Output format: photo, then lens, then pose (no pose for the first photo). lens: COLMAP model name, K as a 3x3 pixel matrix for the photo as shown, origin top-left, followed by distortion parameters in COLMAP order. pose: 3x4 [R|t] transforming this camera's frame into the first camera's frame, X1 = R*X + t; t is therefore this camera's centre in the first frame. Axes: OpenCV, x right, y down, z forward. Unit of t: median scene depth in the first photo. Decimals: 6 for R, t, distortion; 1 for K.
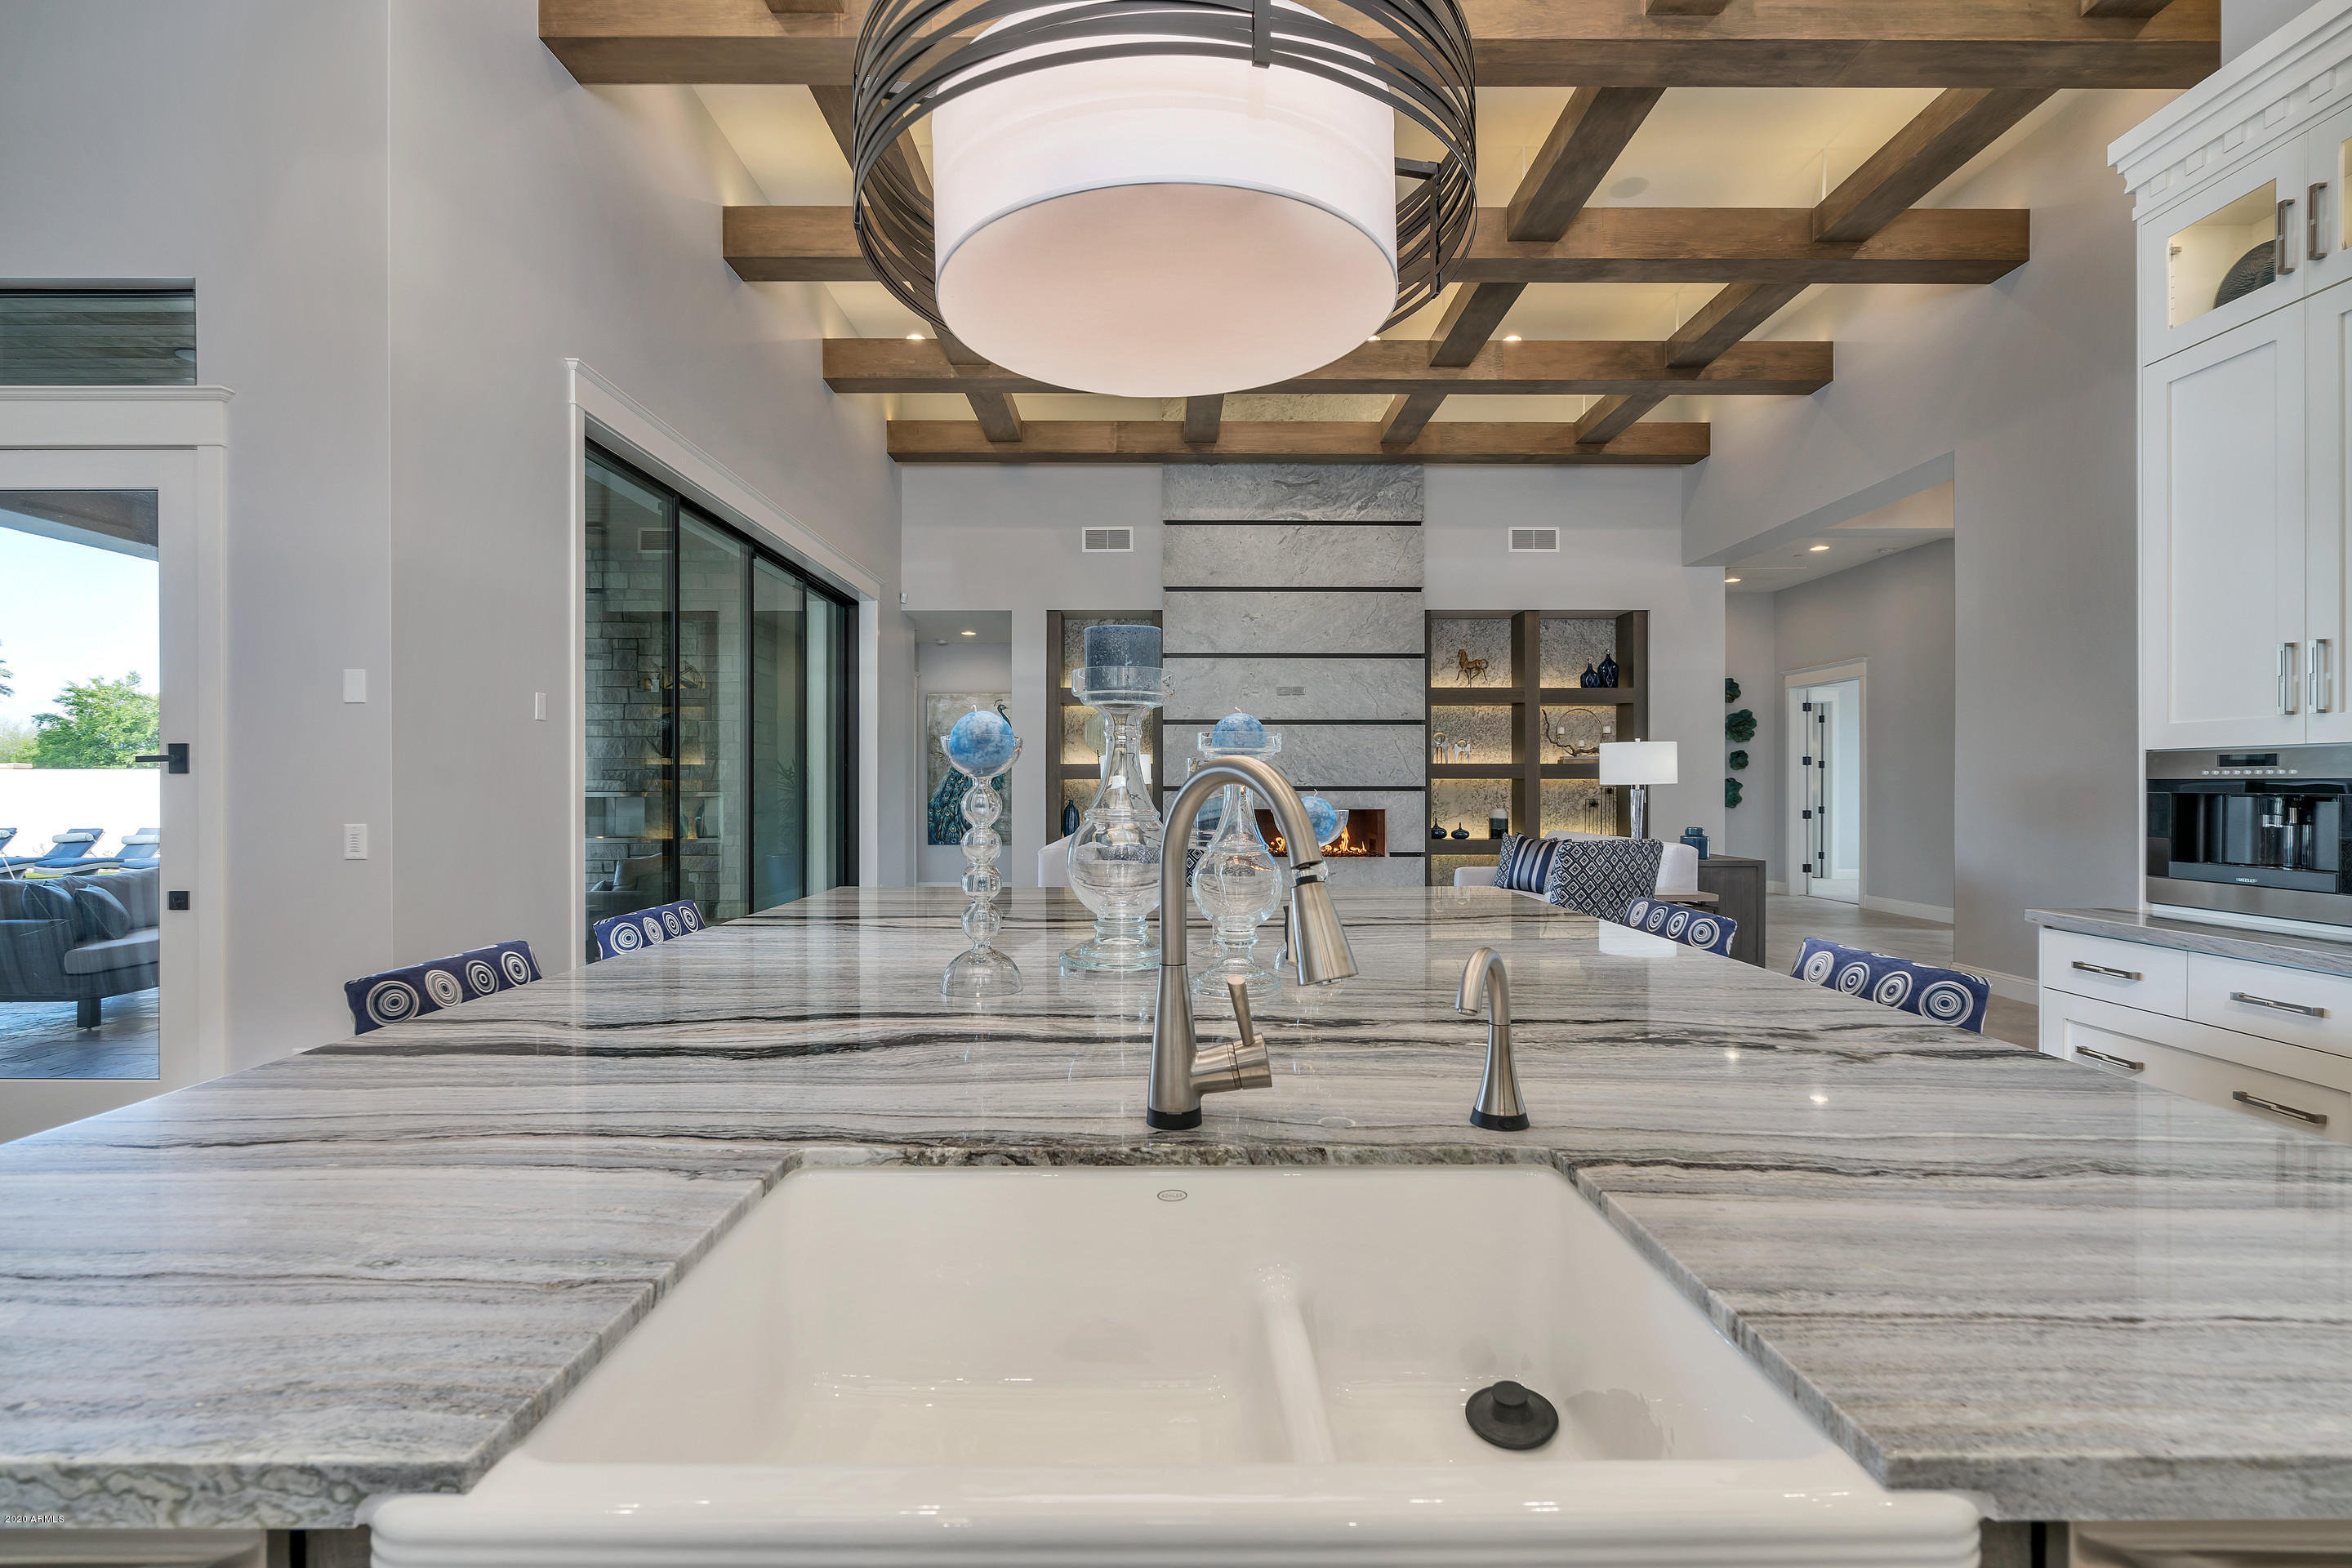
lens RADIAL K [[1062.4, 0, 1176.0], [0, 1062.4, 784.0], [0, 0, 1]] dist [-0.003142, 0.000094]
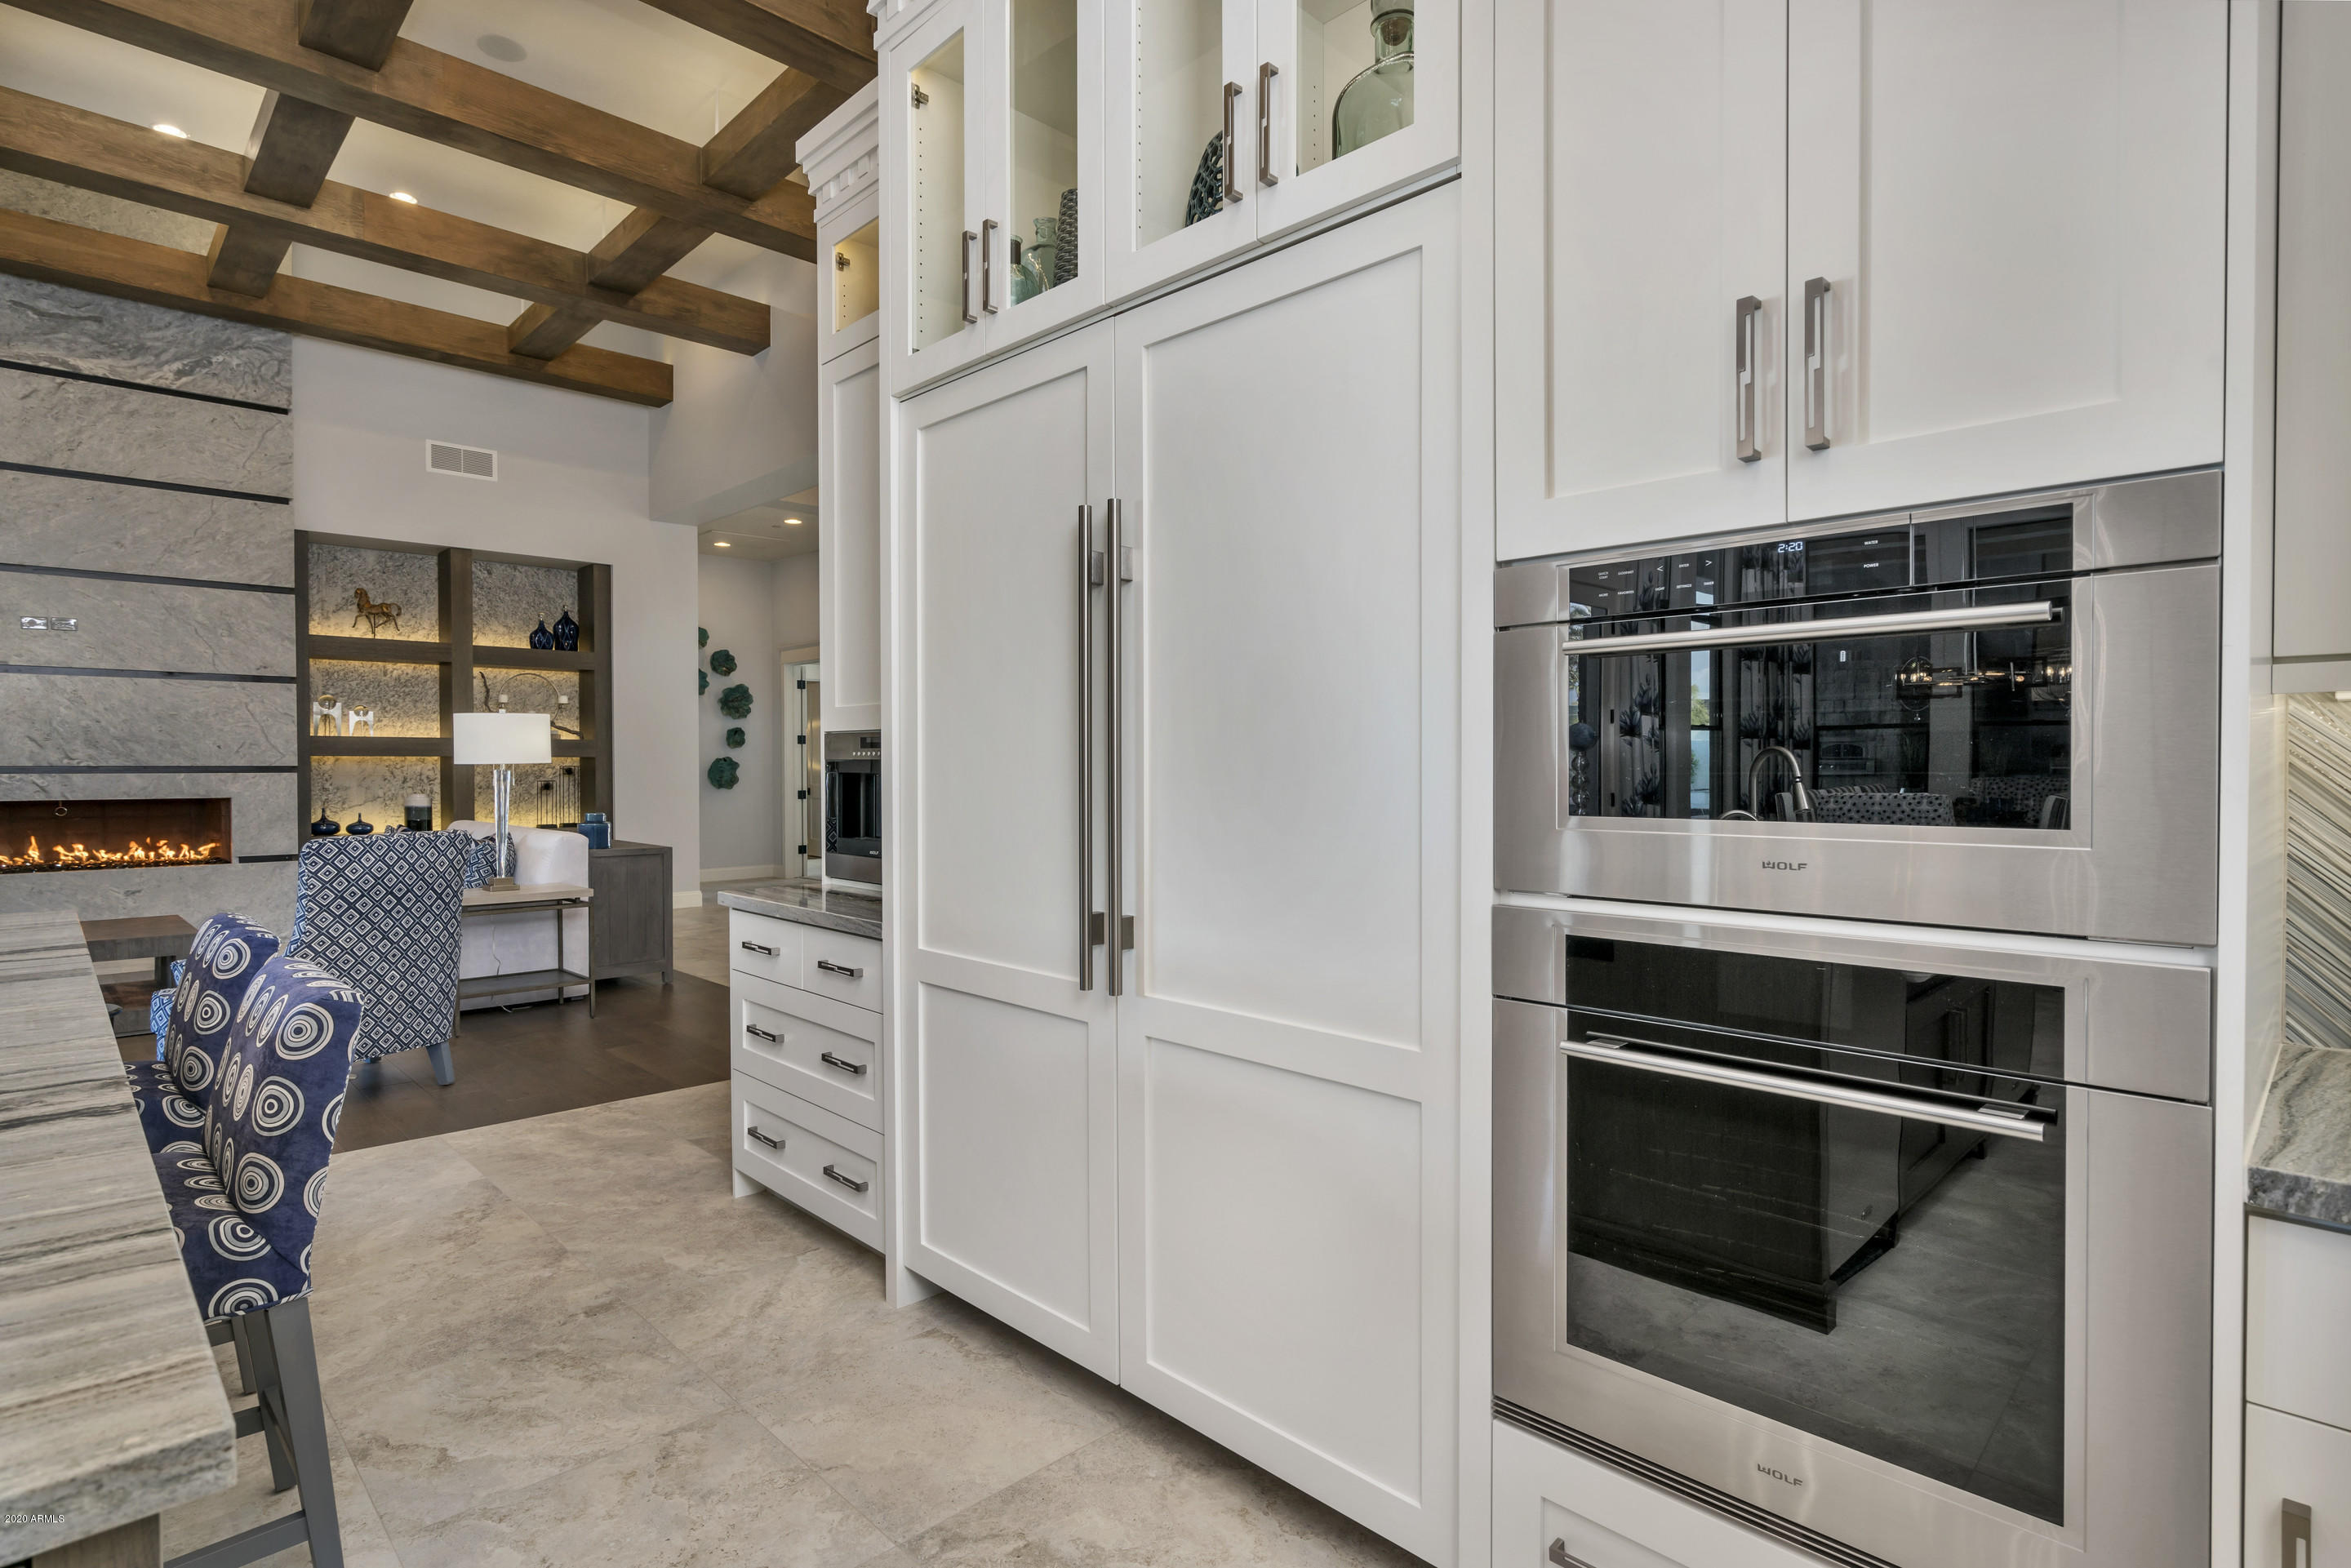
lens RADIAL K [[1175.0, 0, 1175.5], [0, 1175.0, 784.0], [0, 0, 1]] dist [-0.005502, -0.000226]
pose [[0.717871, -0.011214, 0.696086, 0.103916], [-0.001623, 0.999841, 0.017781, -0.000867], [-0.696174, -0.013894, 0.717739, -0.022903]]
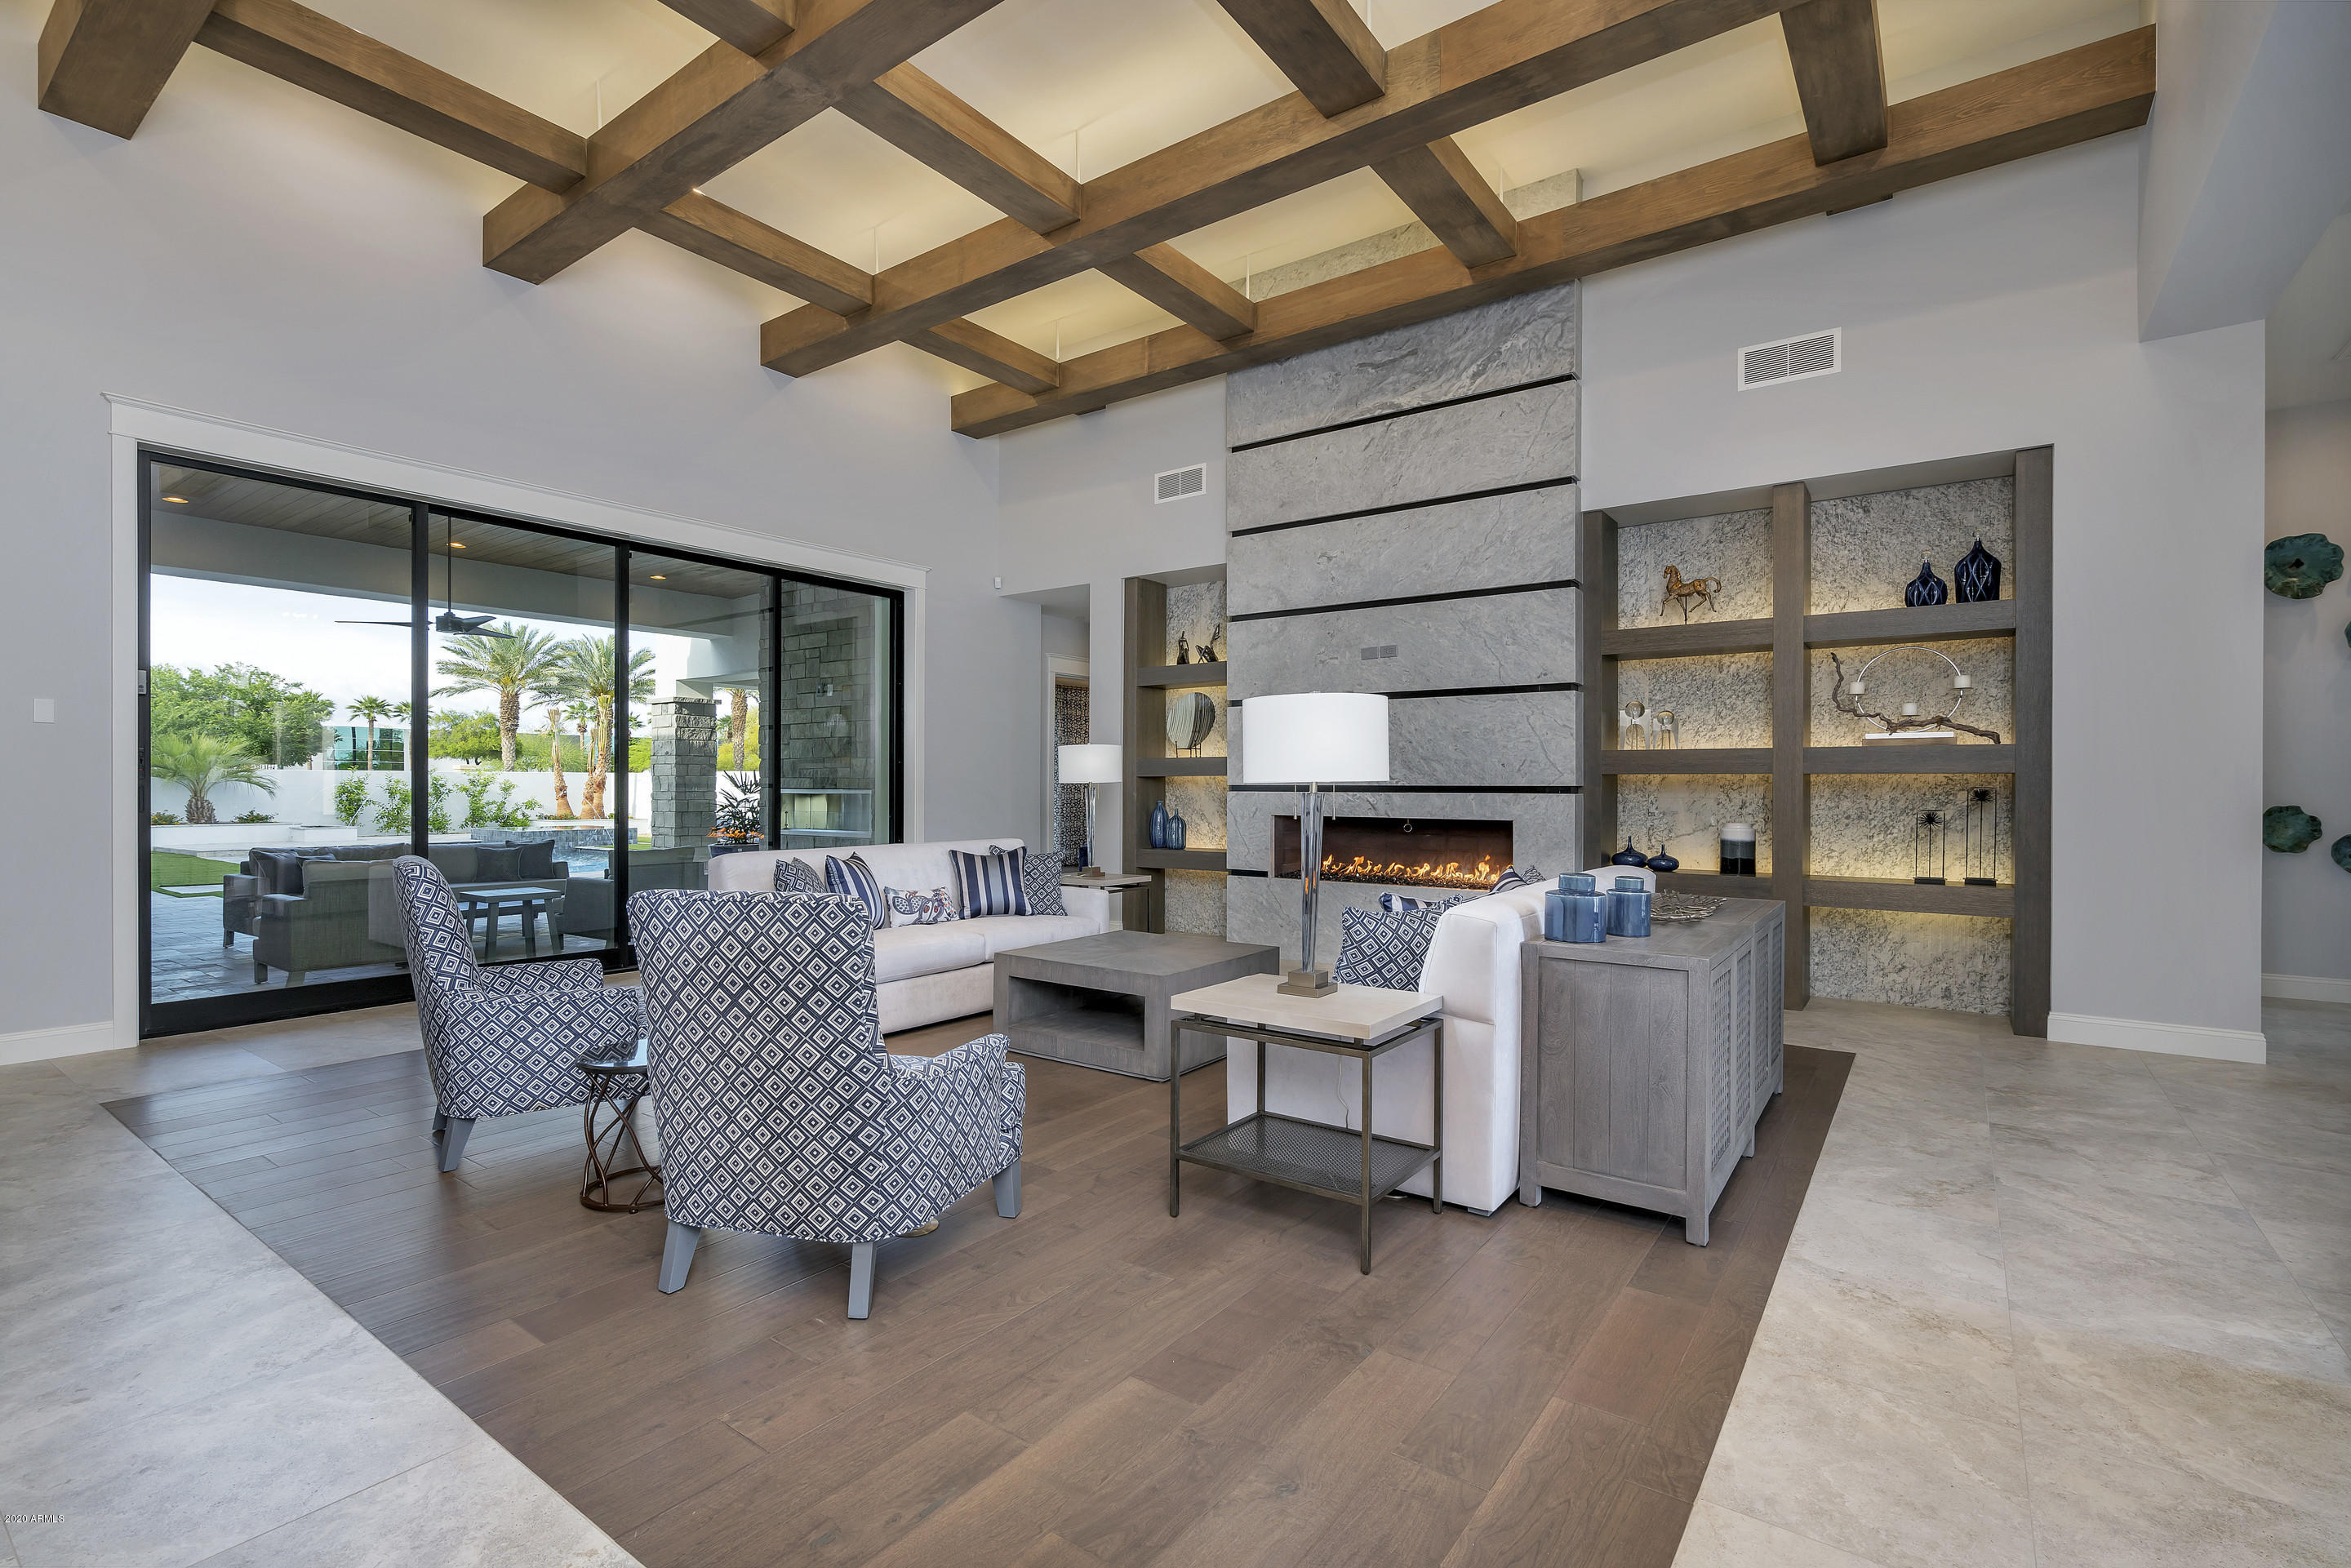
lens RADIAL K [[1091.3, 0, 1096.1], [0, 1091.3, 783.0], [0, 0, 1]] dist [0.001584, 0.001053]
pose [[0.785000, 0.001390, -0.619494, 0.415028], [-0.000557, 0.999999, 0.001538, -0.000498], [0.619495, -0.000862, 0.785000, 0.303481]]
